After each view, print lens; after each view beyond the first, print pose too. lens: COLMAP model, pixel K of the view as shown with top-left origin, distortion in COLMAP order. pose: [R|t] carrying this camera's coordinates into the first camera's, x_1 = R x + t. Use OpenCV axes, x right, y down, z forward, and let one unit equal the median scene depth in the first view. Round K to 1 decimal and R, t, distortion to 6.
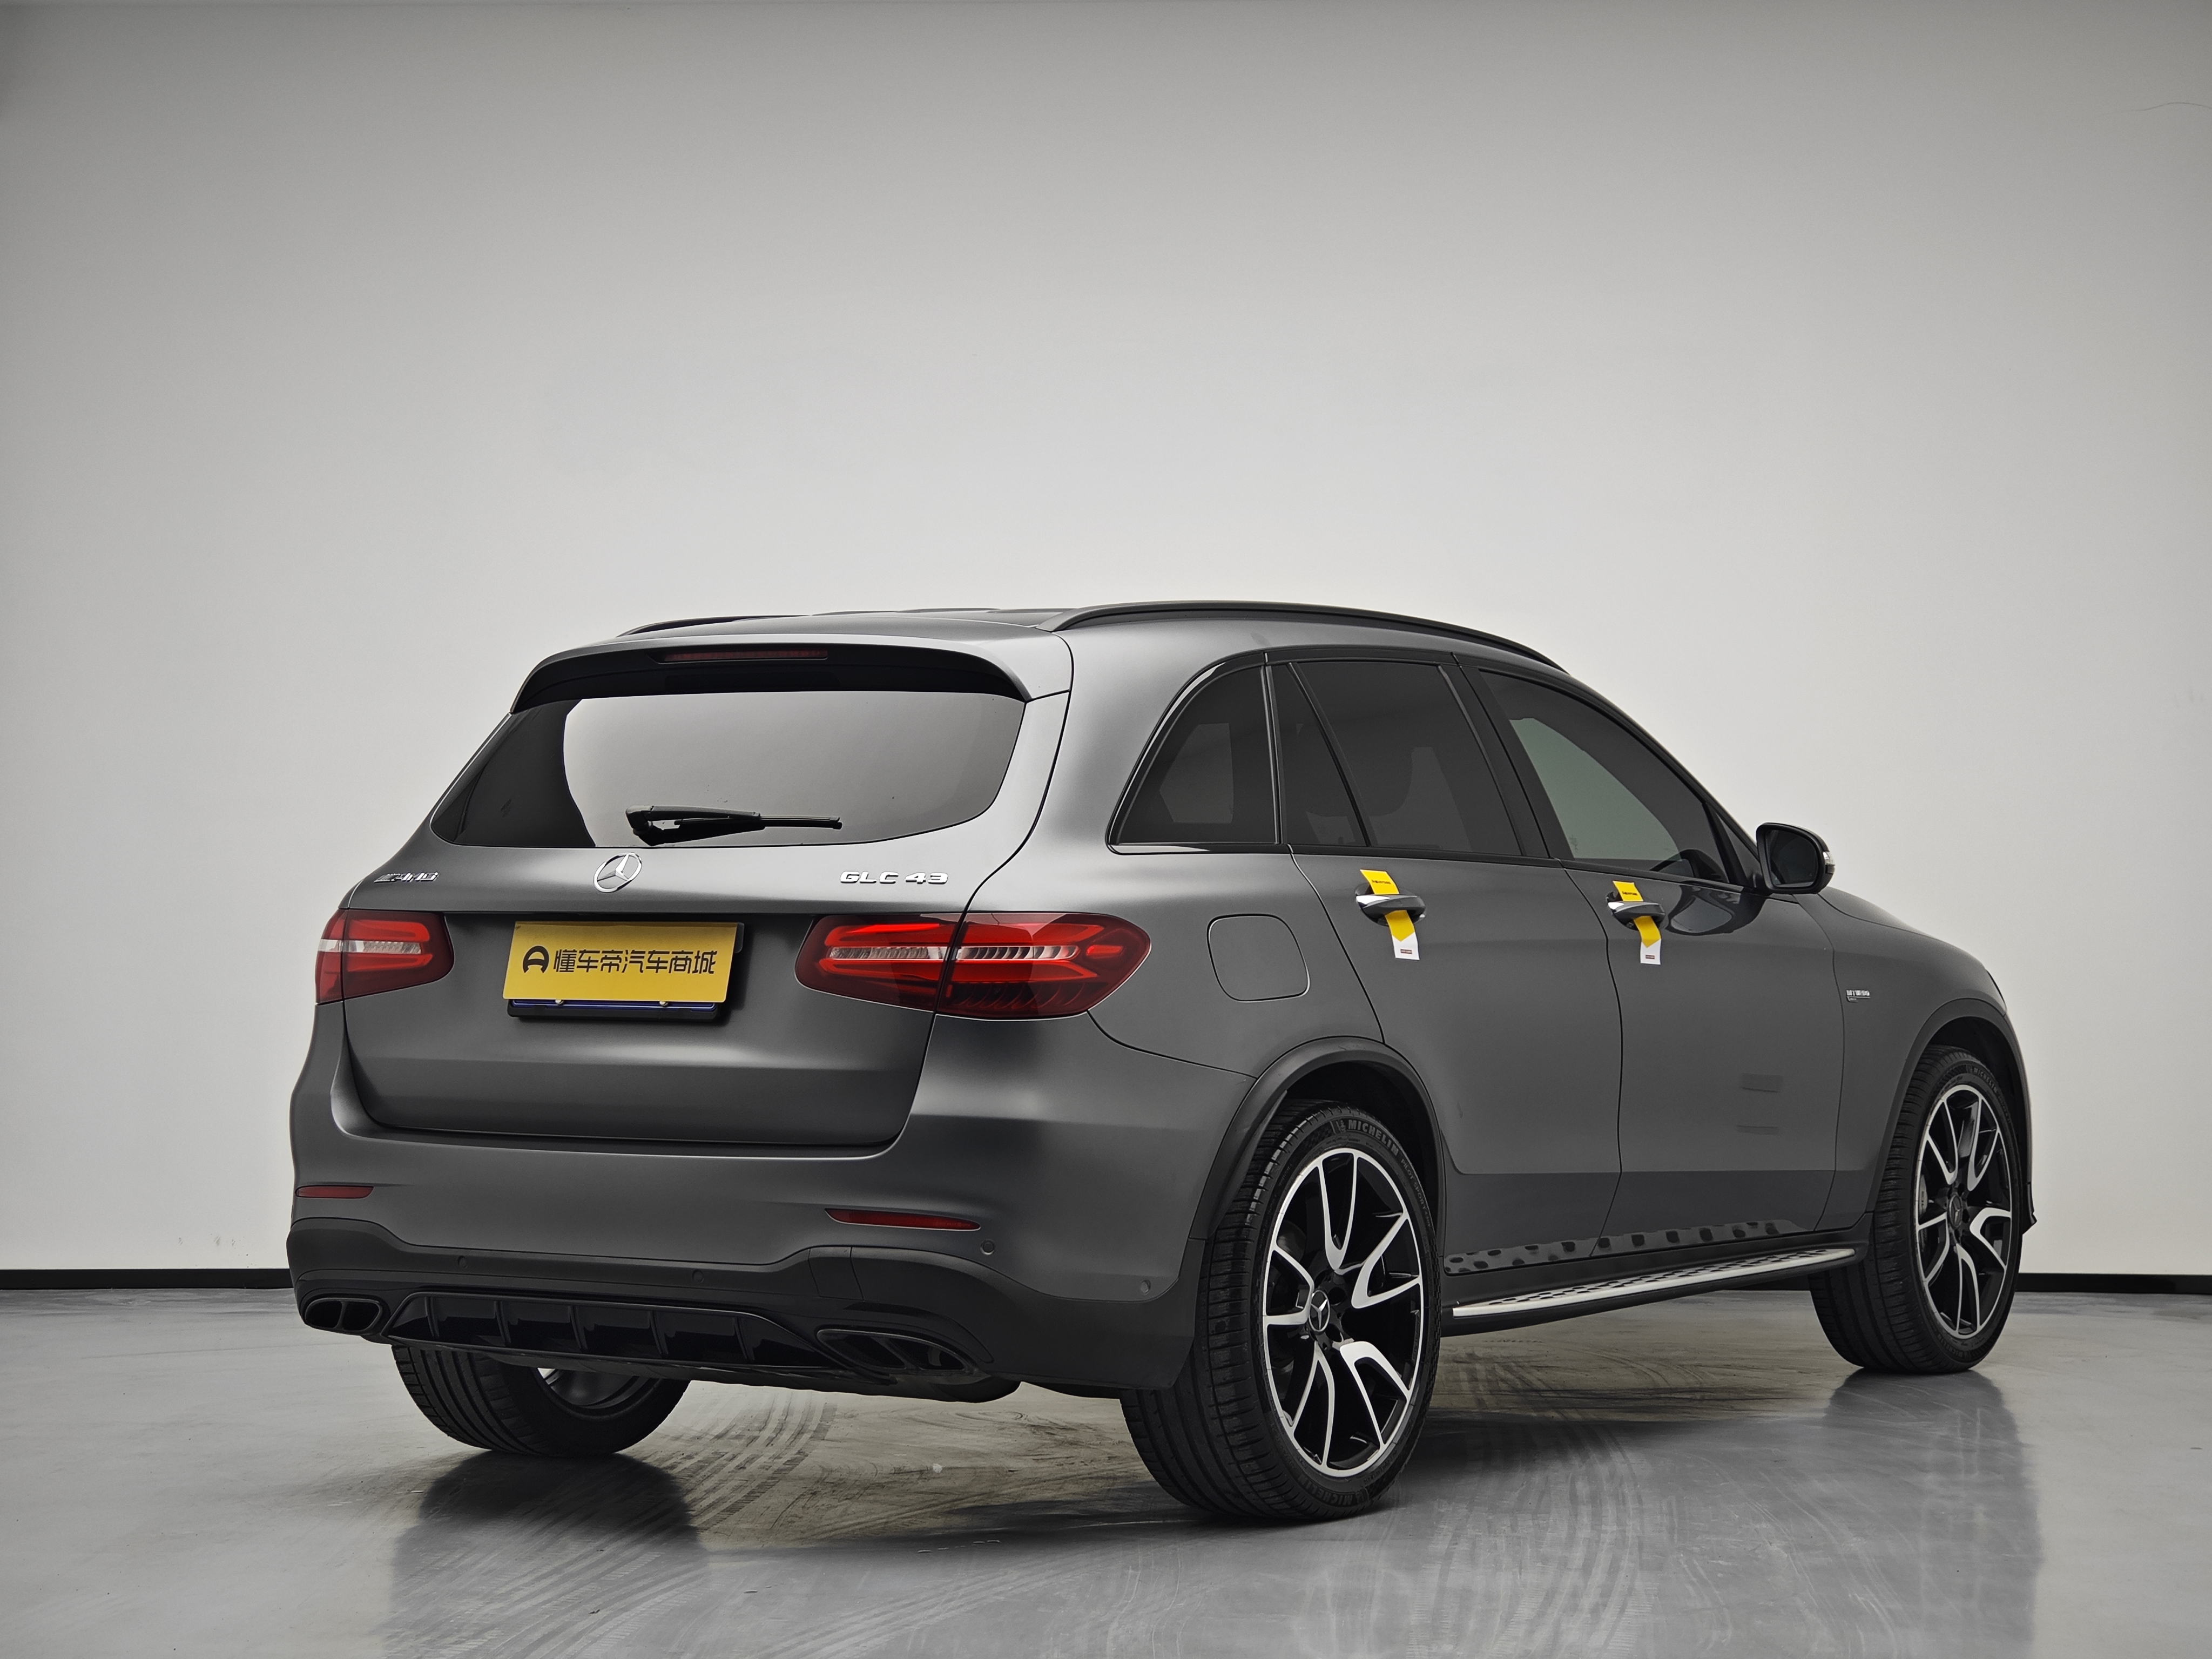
lens RADIAL K [[4823.7, 0, 1107.4], [0, 4823.7, 826.7], [0, 0, 1]] dist [-0.294688, 0.000000]
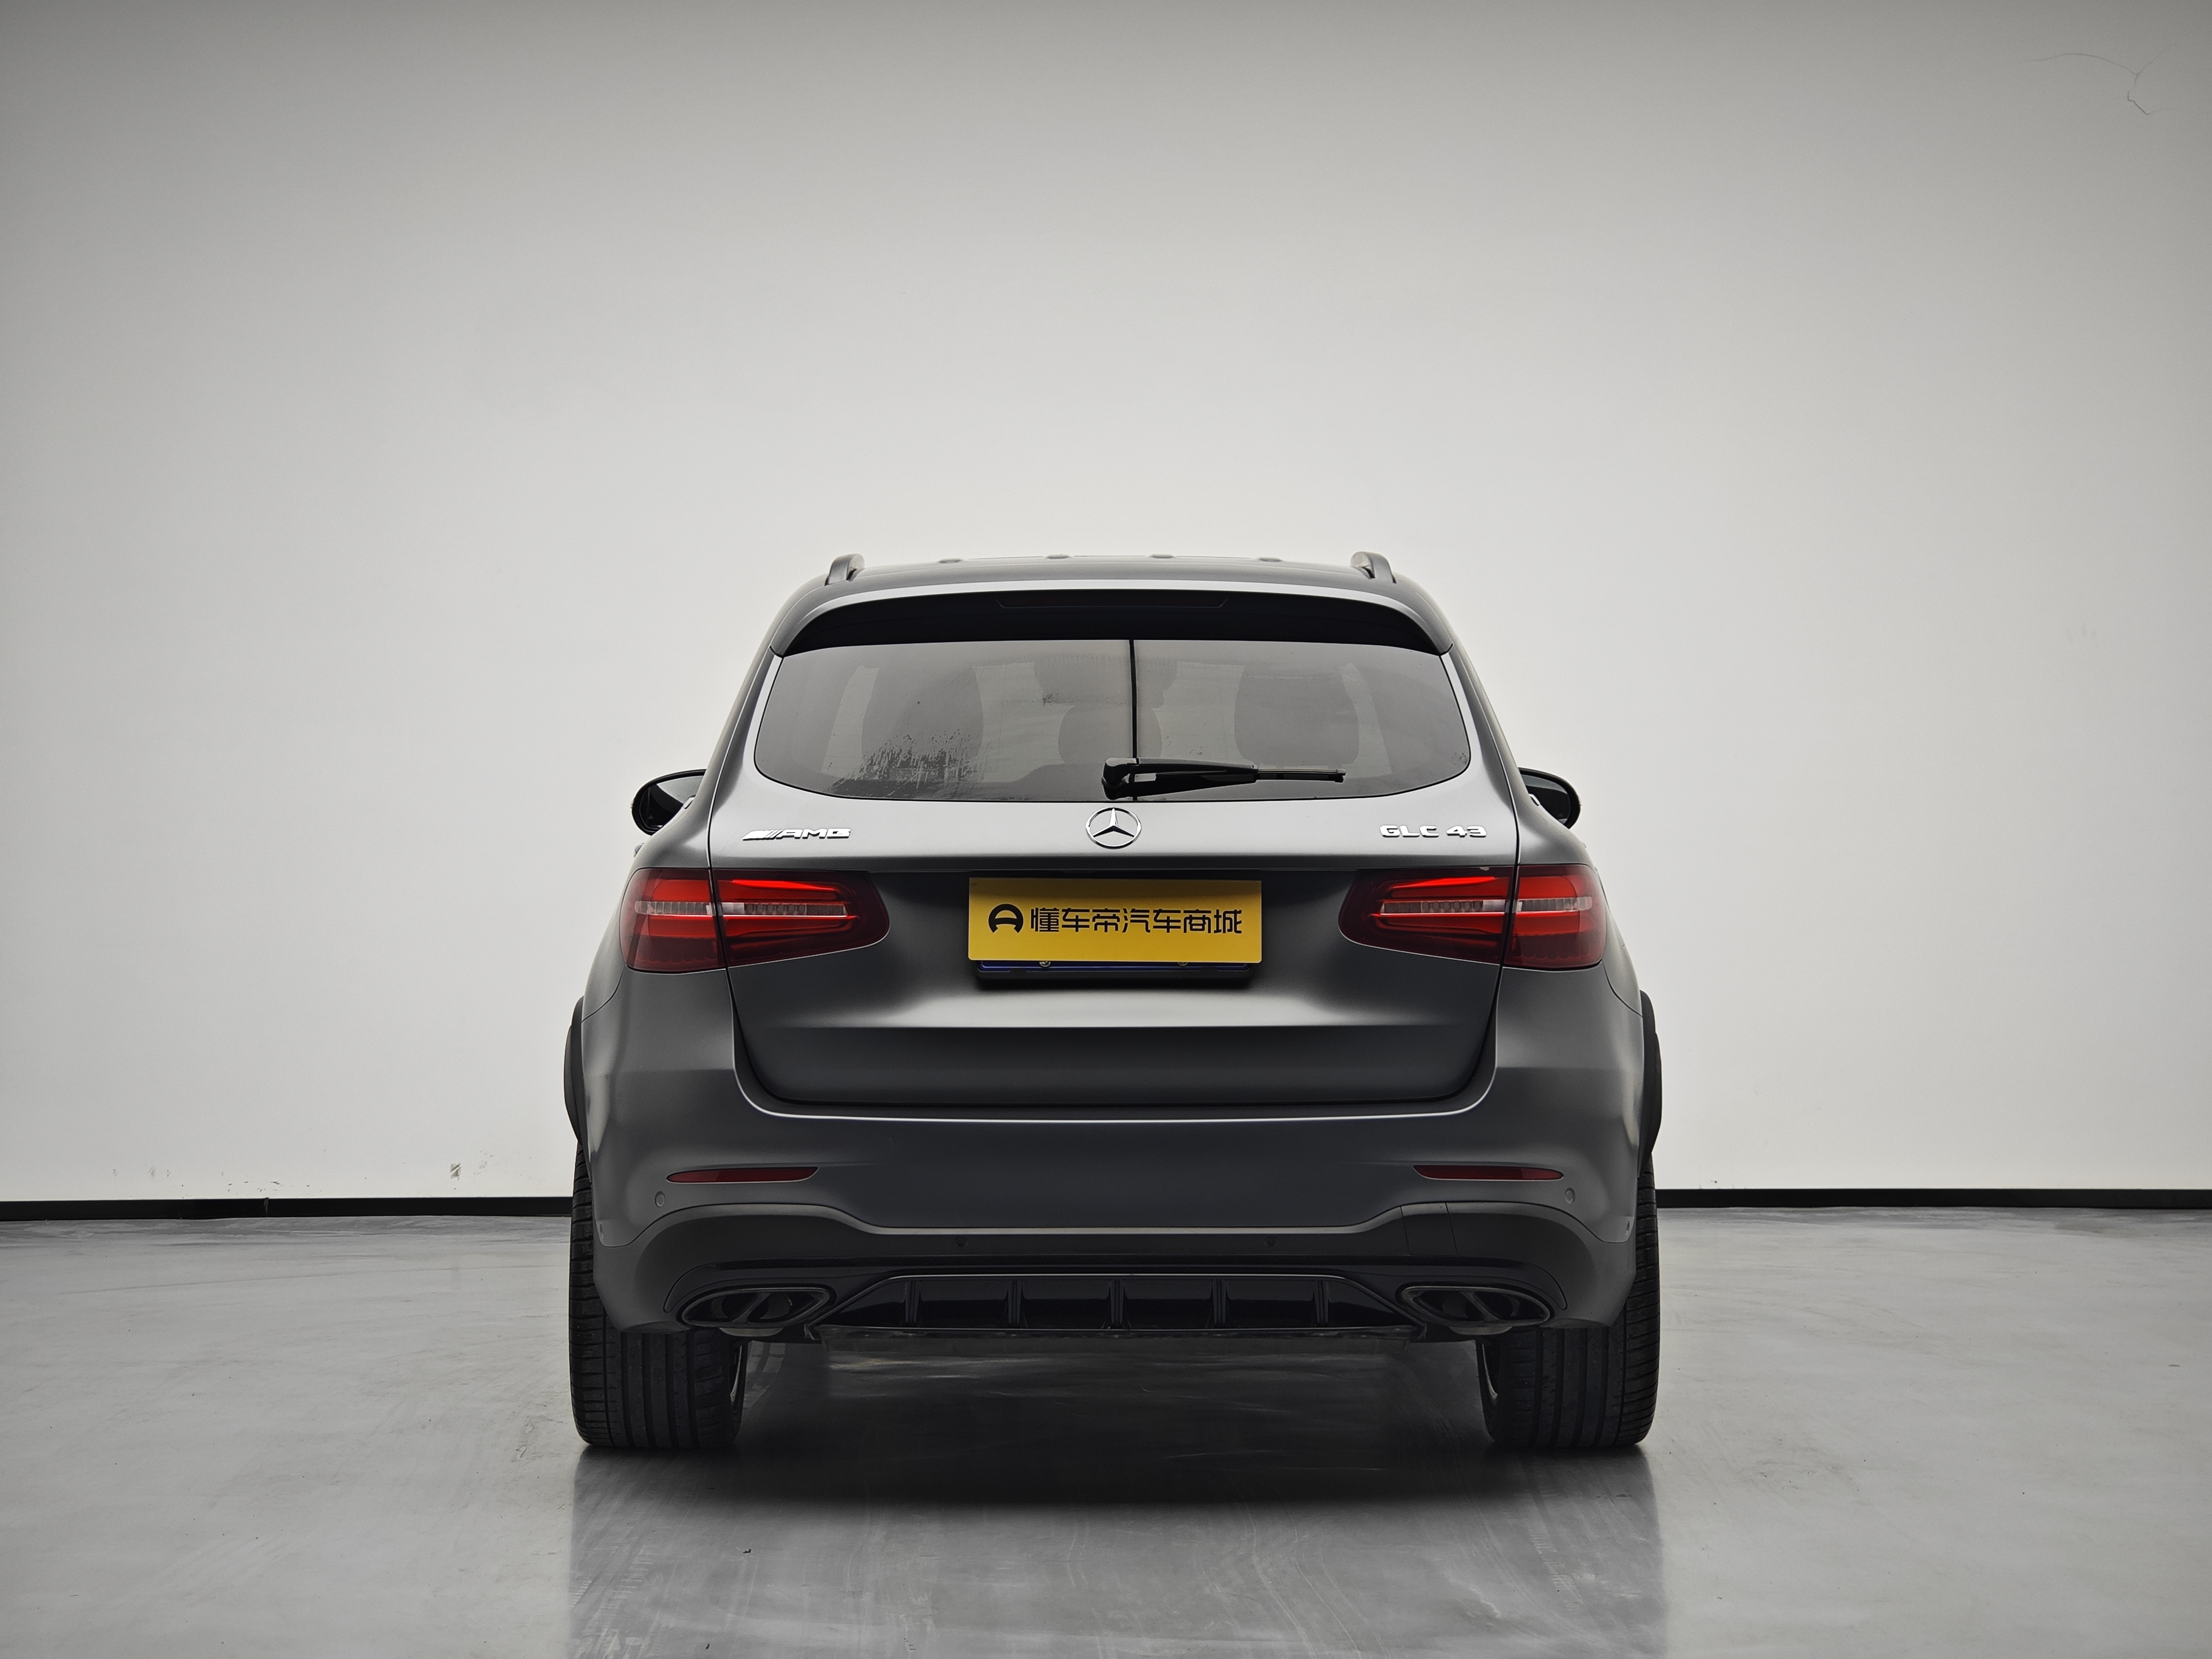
lens RADIAL K [[4823.7, 0, 1108.0], [0, 4823.7, 831.4], [0, 0, 1]] dist [-0.294688, 0.000000]
pose [[0.889527, -0.005016, 0.456855, -0.548228], [0.000211, 0.999944, 0.010570, 0.000070], [-0.456883, -0.009306, 0.889478, 0.142173]]
